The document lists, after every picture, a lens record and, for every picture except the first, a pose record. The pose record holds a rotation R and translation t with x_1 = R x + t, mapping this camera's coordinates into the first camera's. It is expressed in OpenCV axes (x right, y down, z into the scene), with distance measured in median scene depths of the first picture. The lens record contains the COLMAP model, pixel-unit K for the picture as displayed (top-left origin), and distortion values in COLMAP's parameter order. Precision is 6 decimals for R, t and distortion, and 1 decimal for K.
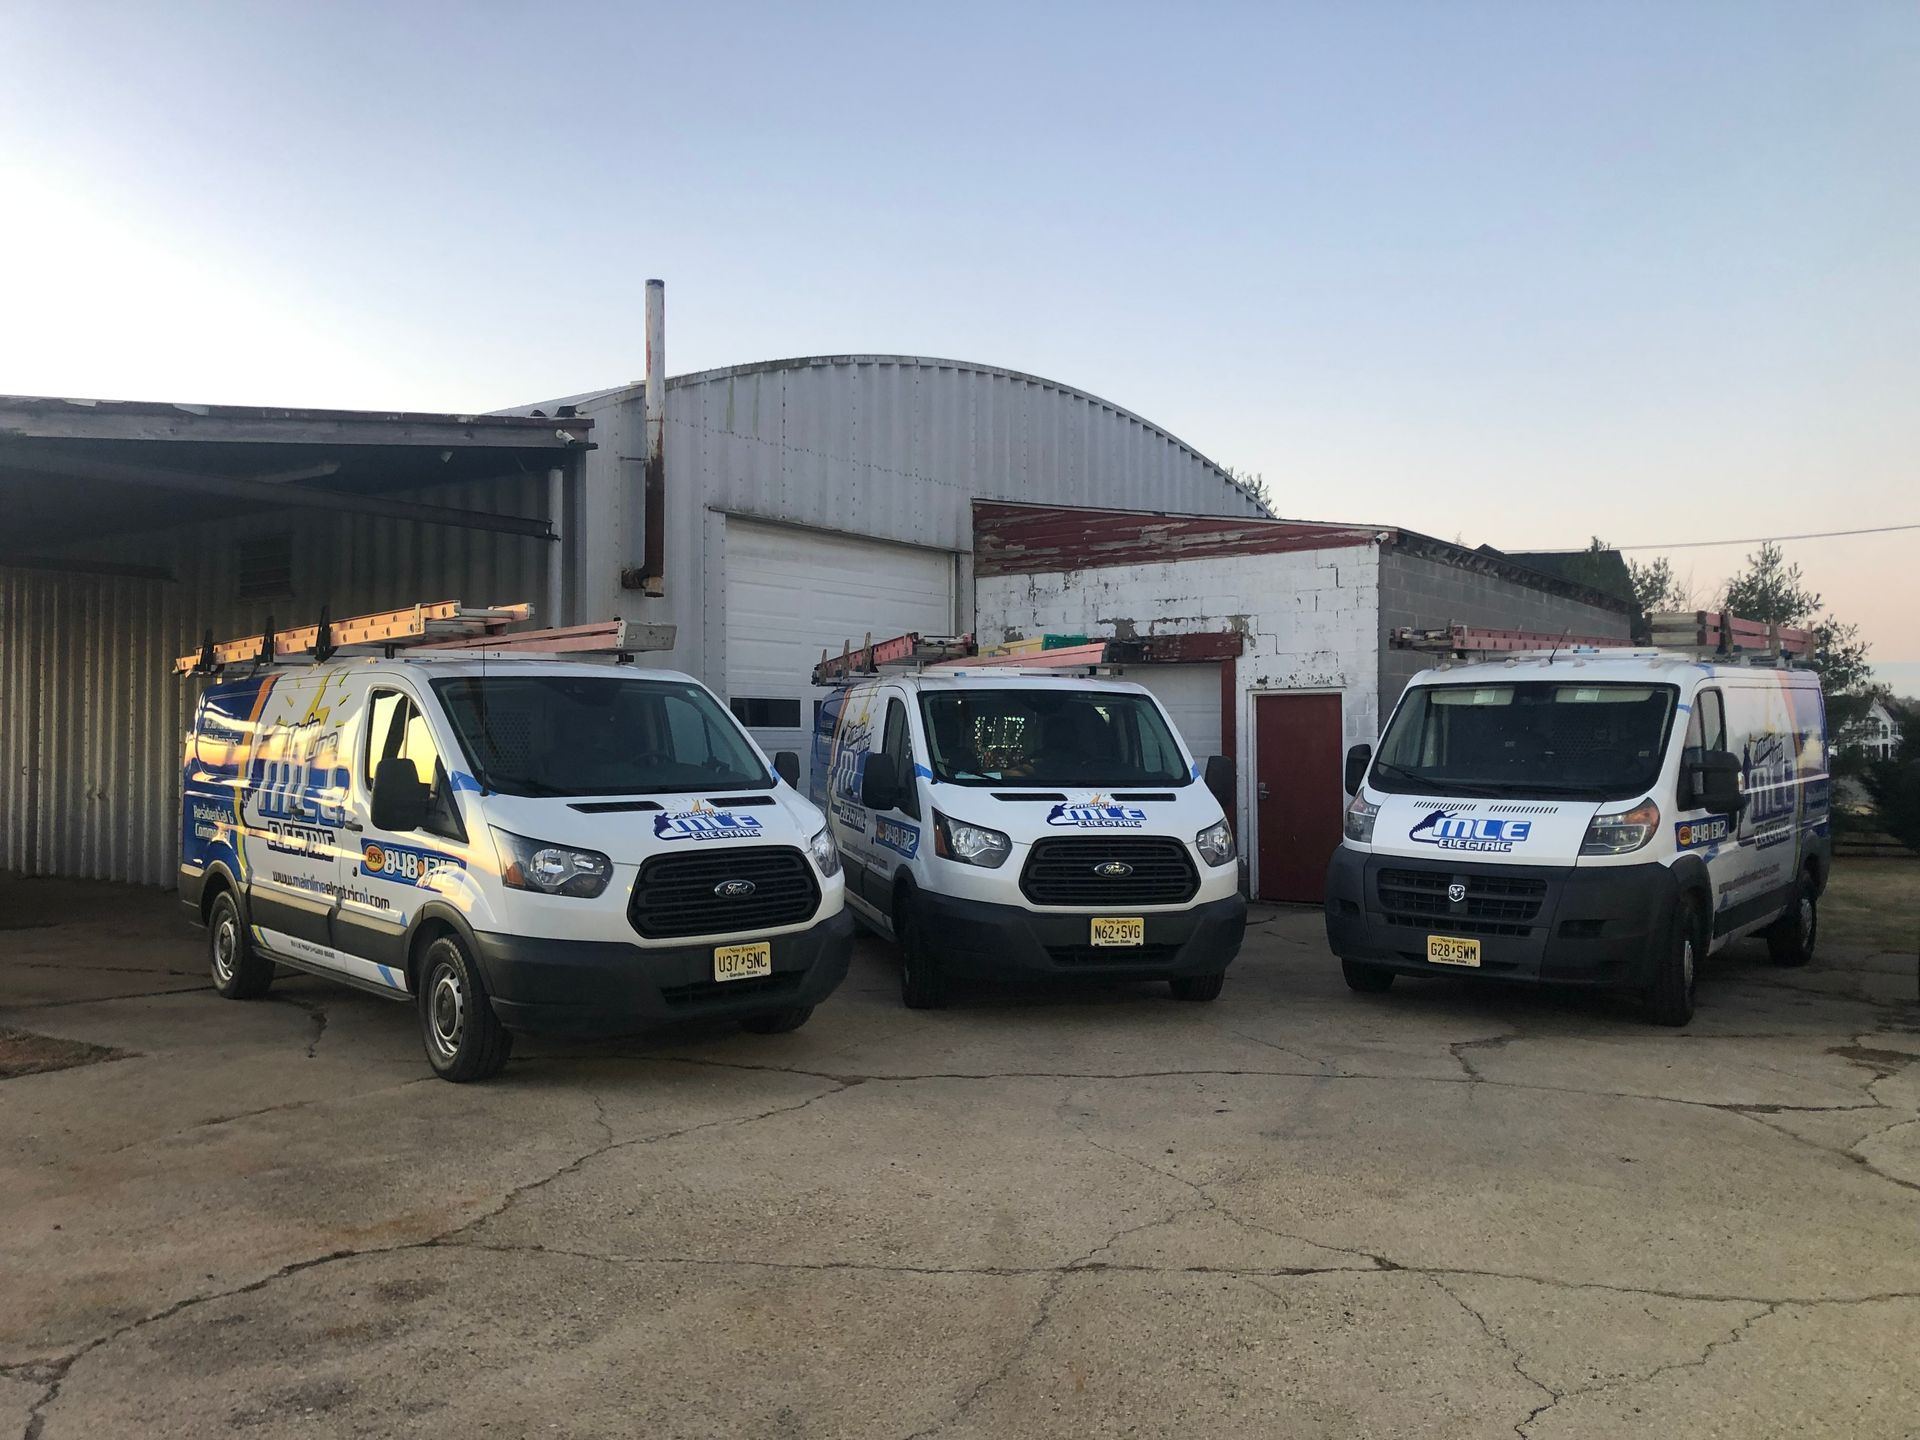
lens RADIAL K [[1381.6, 0, 960.0], [0, 1381.6, 720.0], [0, 0, 1]] dist [0.029941, -0.010469]
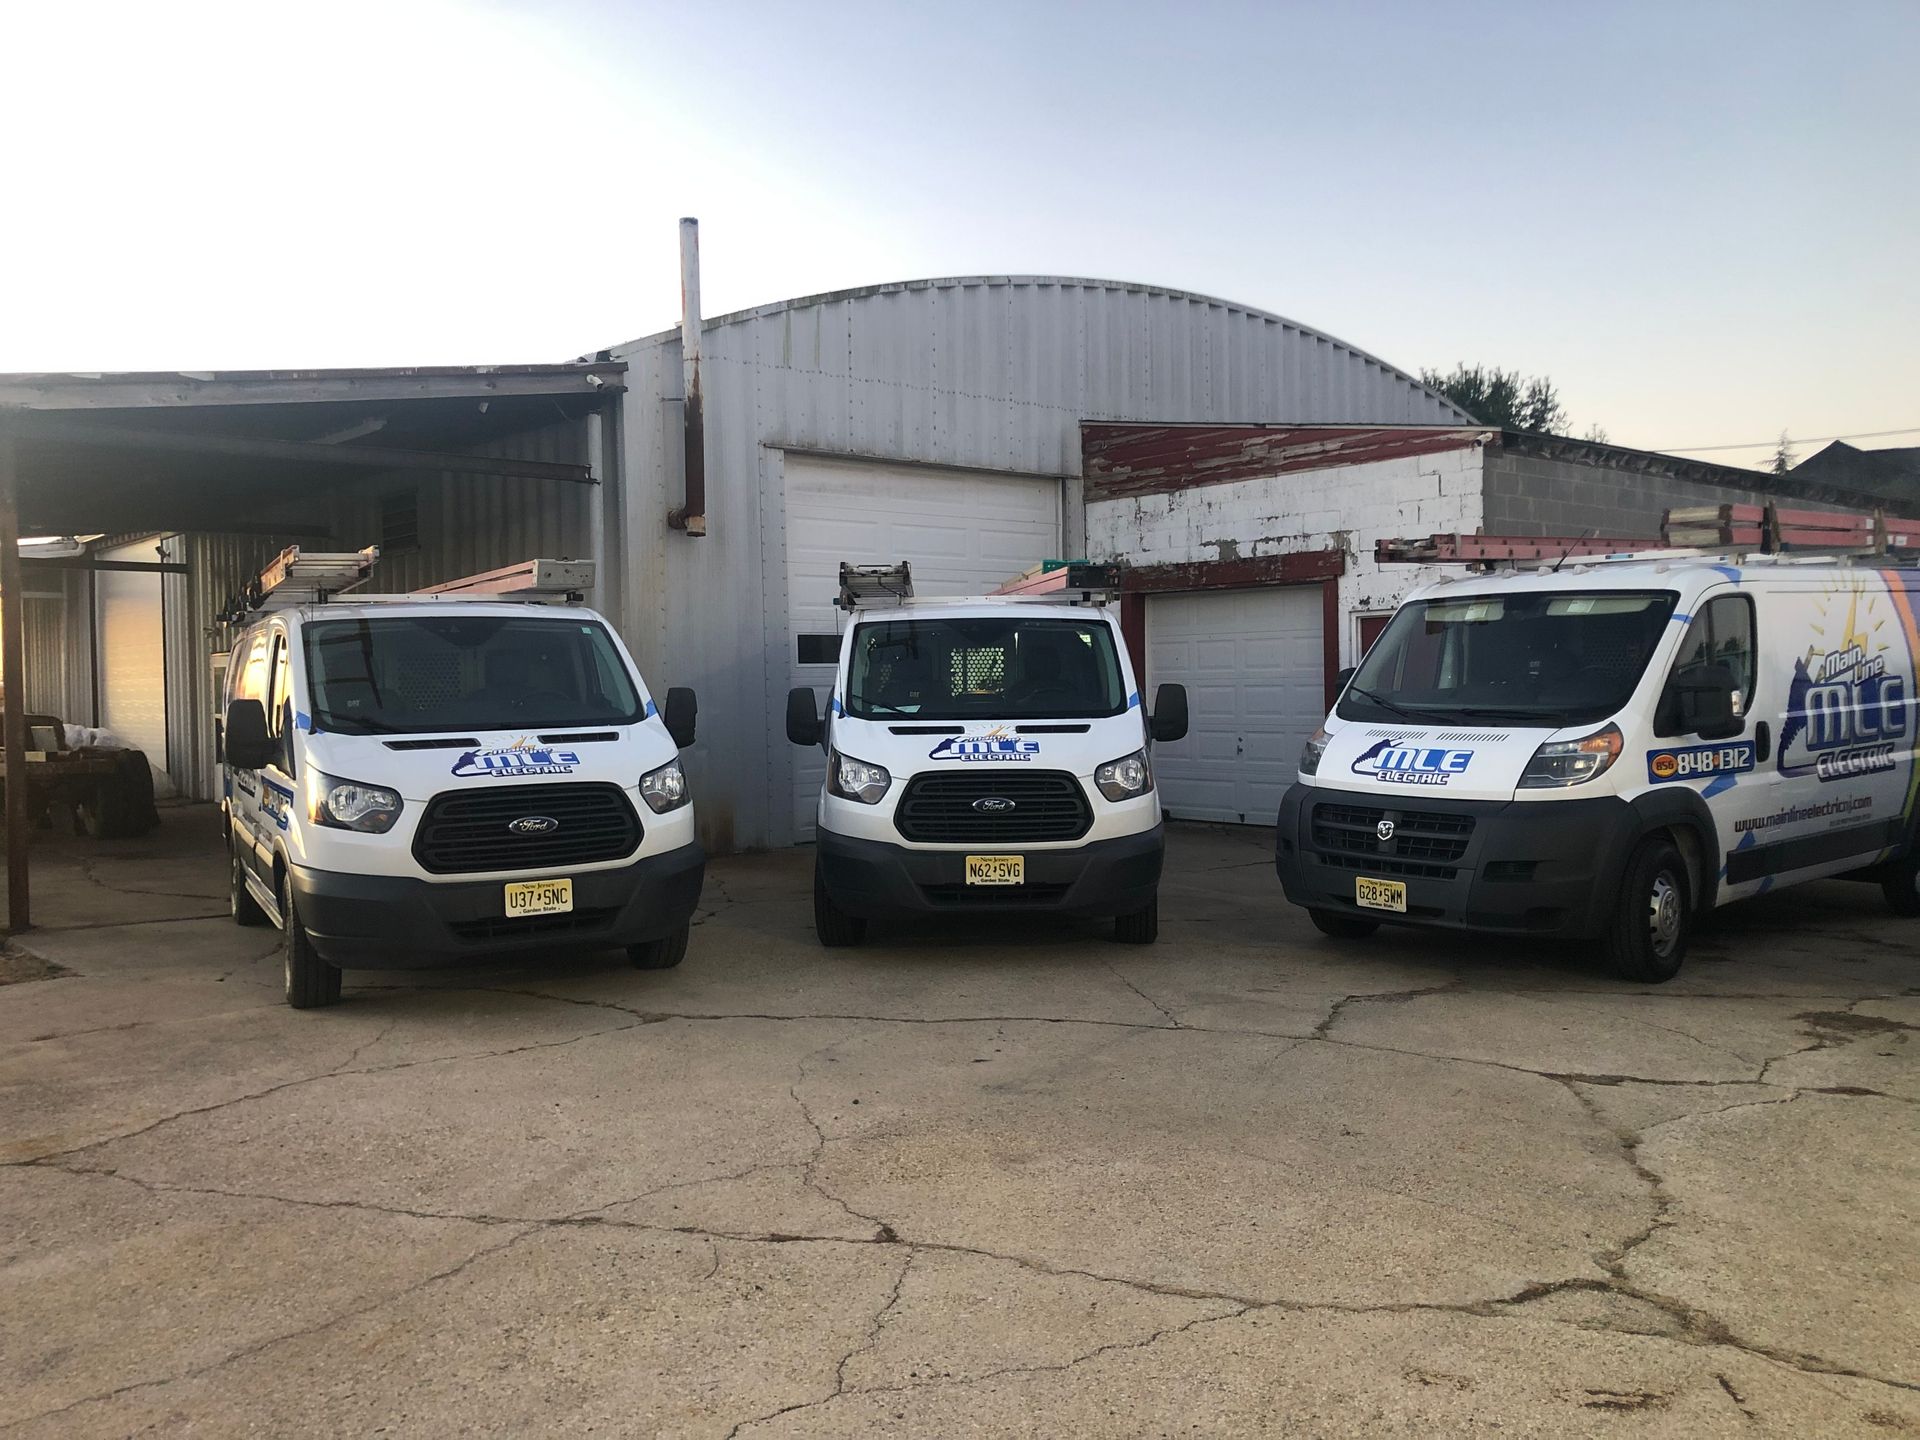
lens RADIAL K [[1381.6, 0, 960.0], [0, 1381.6, 720.0], [0, 0, 1]] dist [0.029941, -0.010469]
pose [[0.979258, -0.012343, -0.202242, 0.261835], [0.022000, 0.998719, 0.045569, 0.005453], [0.201421, -0.049073, 0.978275, 0.063289]]
